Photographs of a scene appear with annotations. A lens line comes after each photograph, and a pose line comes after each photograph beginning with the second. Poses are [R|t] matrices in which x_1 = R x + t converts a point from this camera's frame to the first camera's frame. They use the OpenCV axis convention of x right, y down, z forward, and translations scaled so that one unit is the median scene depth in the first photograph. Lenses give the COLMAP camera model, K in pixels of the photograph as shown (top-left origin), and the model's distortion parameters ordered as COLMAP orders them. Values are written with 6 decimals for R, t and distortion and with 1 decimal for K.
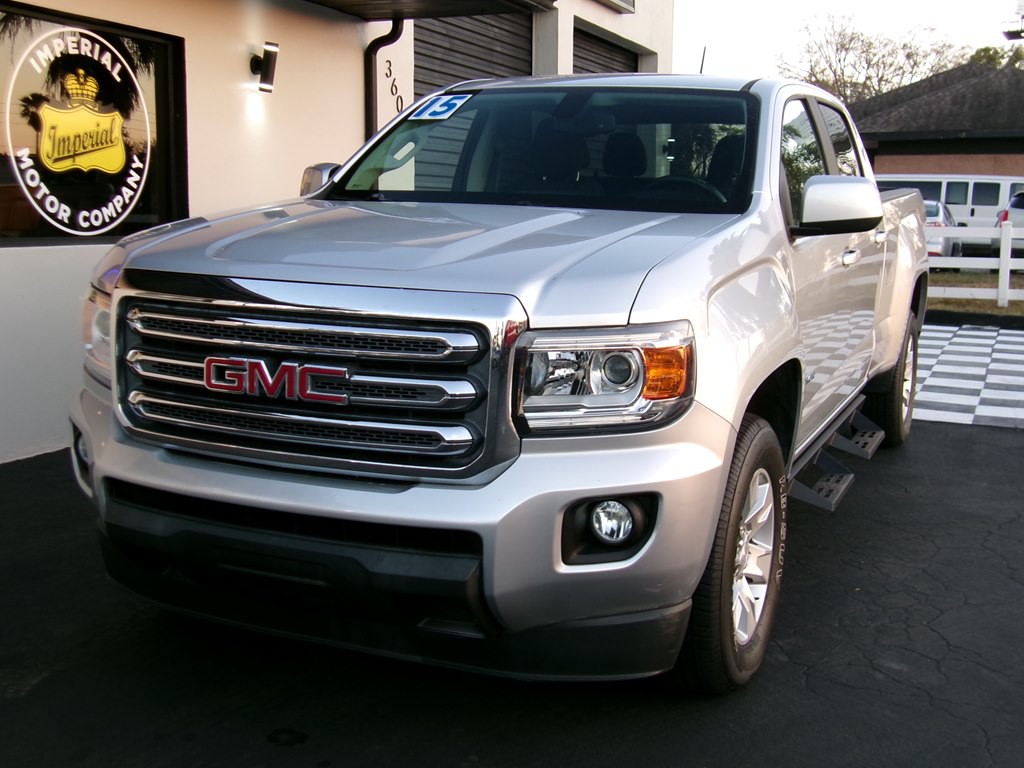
lens RADIAL K [[1249.3, 0, 512.5], [0, 1249.3, 389.5], [0, 0, 1]] dist [-0.009170, 0.000000]
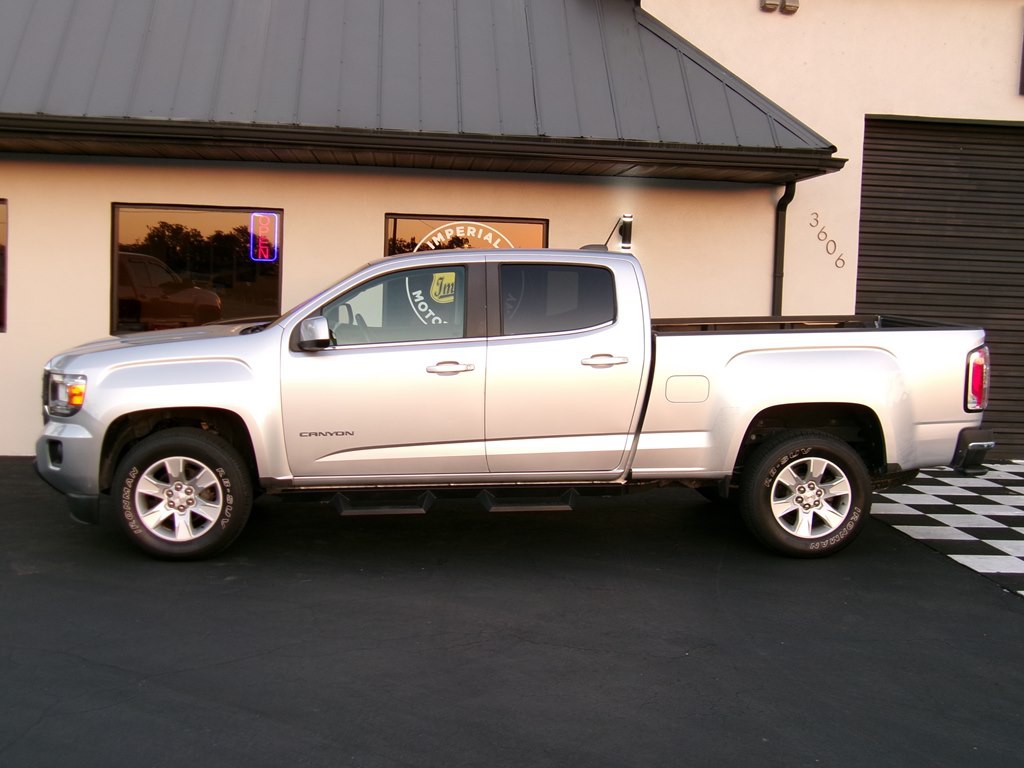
lens RADIAL K [[1249.3, 0, 516.5], [0, 1249.3, 388.1], [0, 0, 1]] dist [-0.009170, 0.000000]
pose [[0.482977, 0.071548, -0.872705, 1.208035], [-0.147828, 0.989013, -0.000728, -0.068991], [0.863064, 0.129362, 0.488247, 0.240842]]
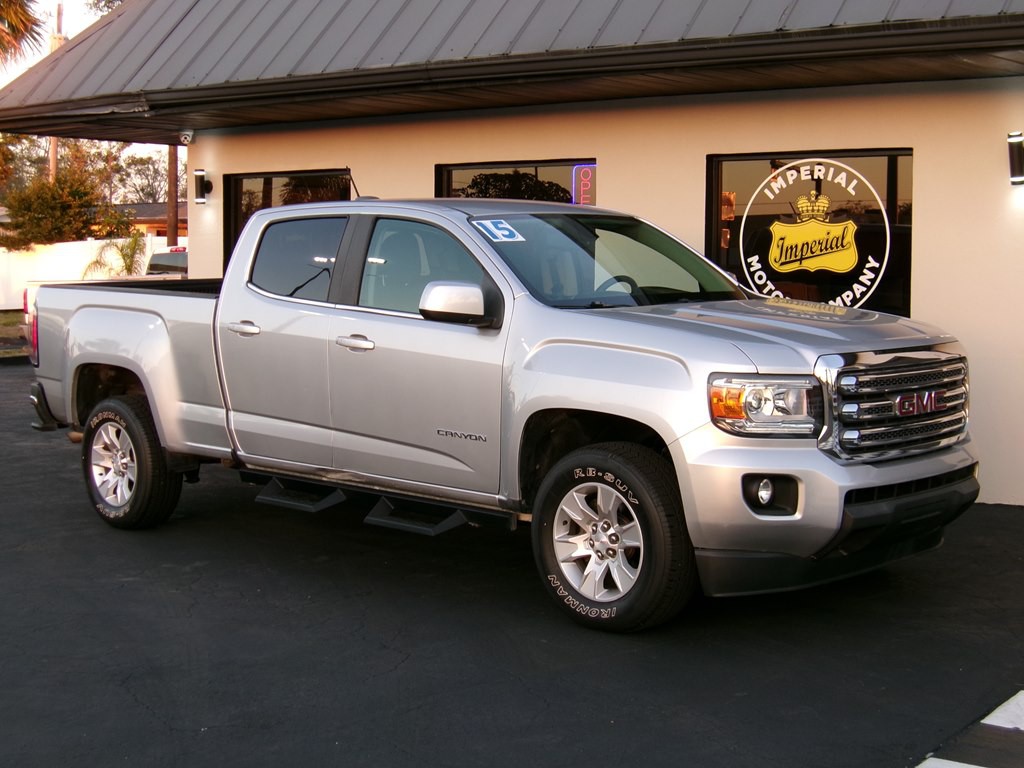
lens RADIAL K [[1575.1, 0, 518.1], [0, 1575.1, 413.5], [0, 0, 1]] dist [-0.122123, 0.000000]
pose [[-0.242951, 0.082495, -0.966524, 1.246299], [-0.142429, 0.982545, 0.119664, -0.182570], [0.959525, 0.166734, -0.226960, 1.106048]]
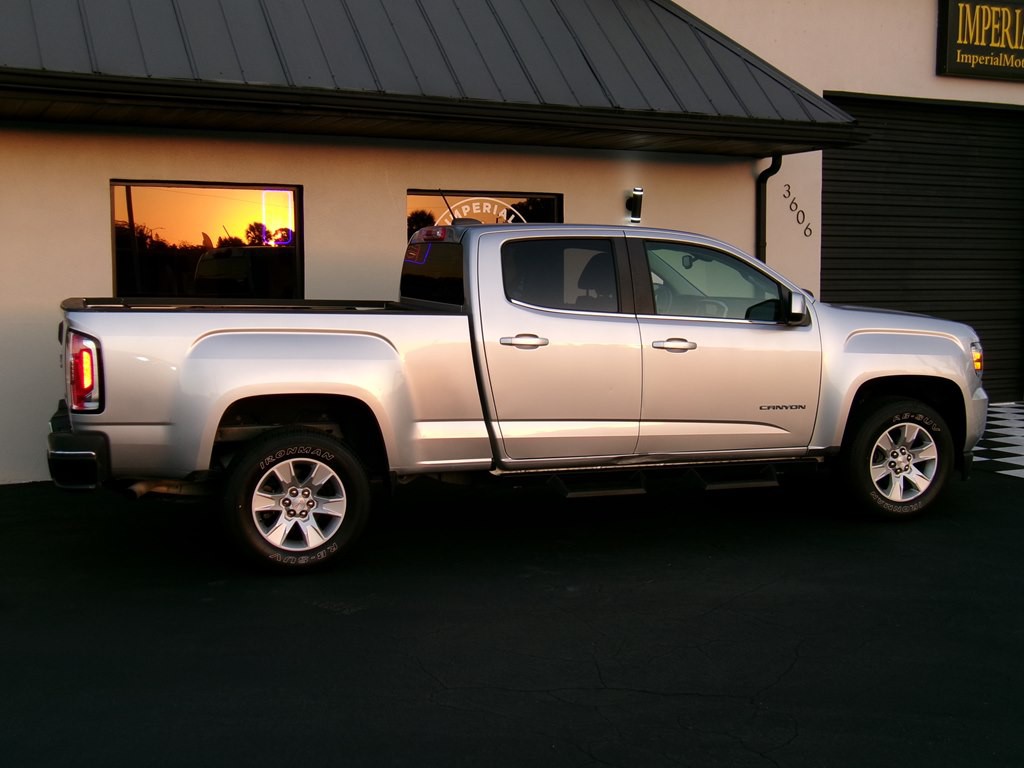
lens RADIAL K [[1249.3, 0, 510.4], [0, 1249.3, 391.0], [0, 0, 1]] dist [-0.009170, 0.000000]
pose [[0.755730, 0.047847, -0.653133, 0.765759], [-0.080595, 0.996541, -0.020251, -0.003655], [0.649905, 0.067943, 0.756973, -0.206259]]
